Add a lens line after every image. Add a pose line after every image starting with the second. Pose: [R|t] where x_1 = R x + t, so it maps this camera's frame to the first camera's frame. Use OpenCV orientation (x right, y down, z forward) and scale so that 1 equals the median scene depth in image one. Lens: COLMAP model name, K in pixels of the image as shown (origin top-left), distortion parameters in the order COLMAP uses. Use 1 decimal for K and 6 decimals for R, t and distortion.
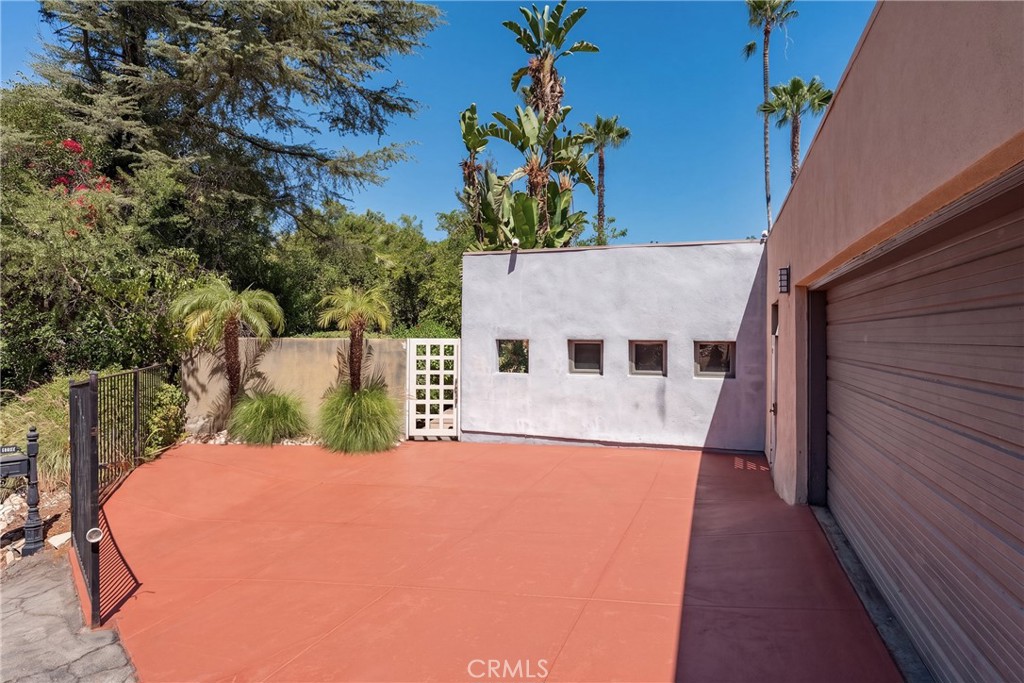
lens RADIAL K [[565.4, 0, 512.0], [0, 565.4, 341.5], [0, 0, 1]] dist [-0.002124, -0.000189]
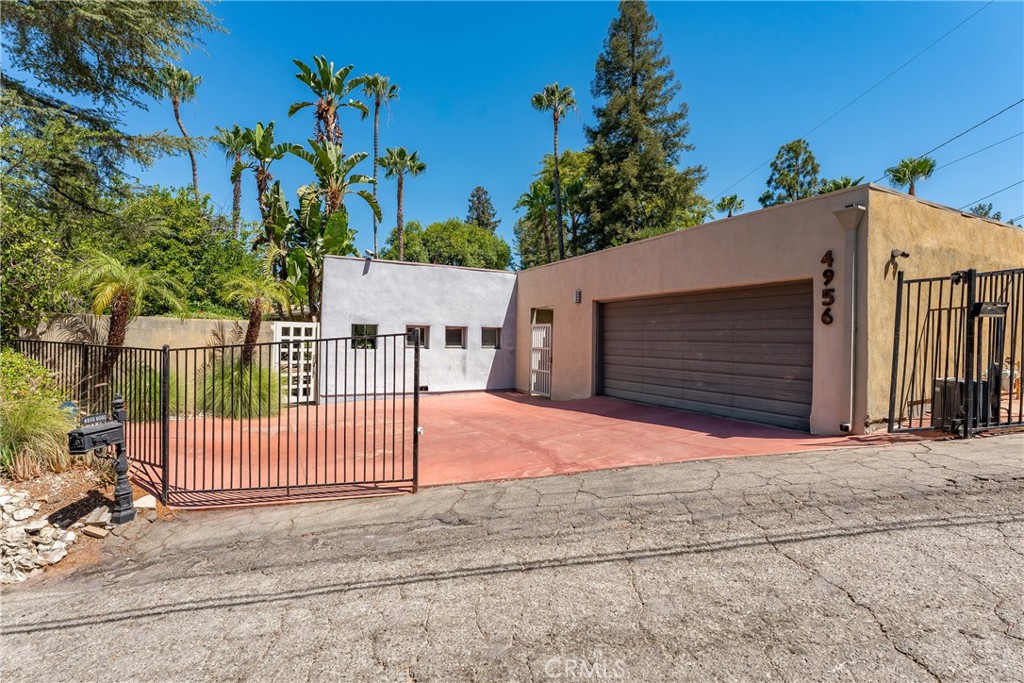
lens RADIAL K [[479.8, 0, 512.0], [0, 479.8, 341.5], [0, 0, 1]] dist [0.001256, 0.000099]
pose [[0.680615, -0.000167, 0.732641, -0.618344], [-0.004251, 0.999982, 0.004177, 0.032381], [-0.732629, -0.005957, 0.680602, -0.041008]]
